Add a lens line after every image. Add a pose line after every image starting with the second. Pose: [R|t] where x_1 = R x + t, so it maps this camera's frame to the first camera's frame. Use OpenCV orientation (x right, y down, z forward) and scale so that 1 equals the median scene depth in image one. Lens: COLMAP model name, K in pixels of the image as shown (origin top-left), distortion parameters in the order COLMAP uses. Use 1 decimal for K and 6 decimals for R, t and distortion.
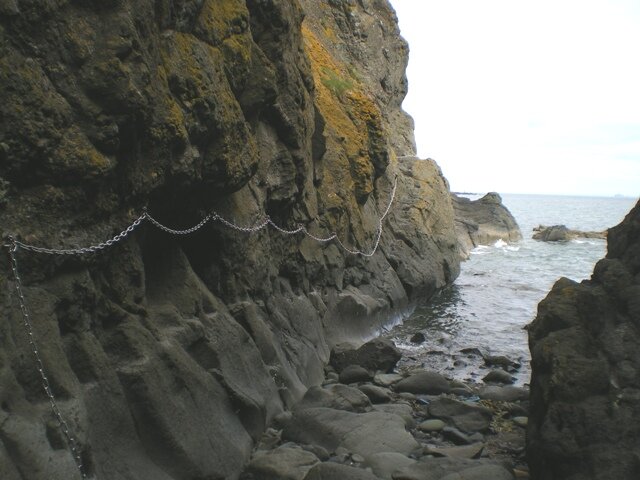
lens RADIAL K [[866.6, 0, 320.0], [0, 866.6, 240.0], [0, 0, 1]] dist [-0.023615, -0.018374]
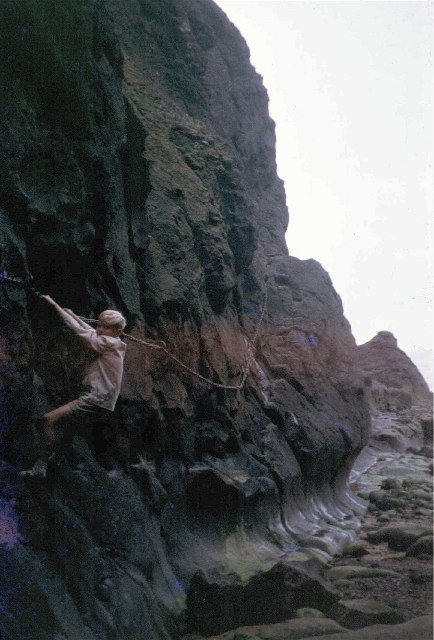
lens RADIAL K [[1169.6, 0, 208.8], [0, 1169.6, 319.9], [0, 0, 1]] dist [0.033035, 0.049472]
pose [[0.997173, -0.047226, 0.058444, -0.002666], [0.051861, 0.995404, -0.080506, 0.029391], [-0.054373, 0.083310, 0.995039, 0.280132]]
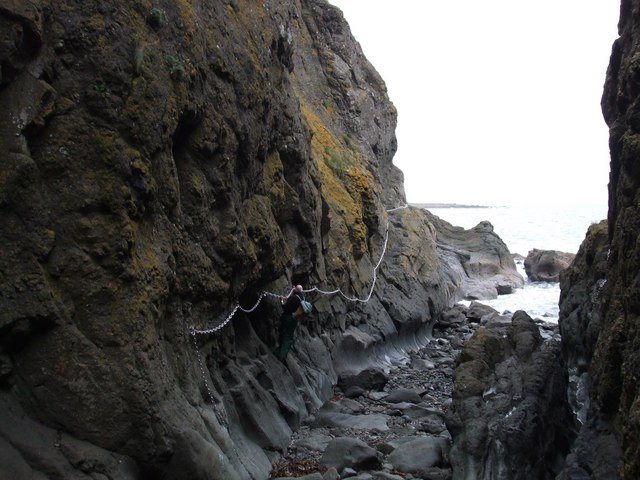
lens RADIAL K [[866.6, 0, 320.0], [0, 866.6, 240.0], [0, 0, 1]] dist [-0.023615, -0.018374]
pose [[0.999732, -0.023121, -0.000727, -0.008232], [0.023091, 0.999333, -0.028303, -0.042306], [0.001381, 0.028279, 0.999599, -0.319471]]
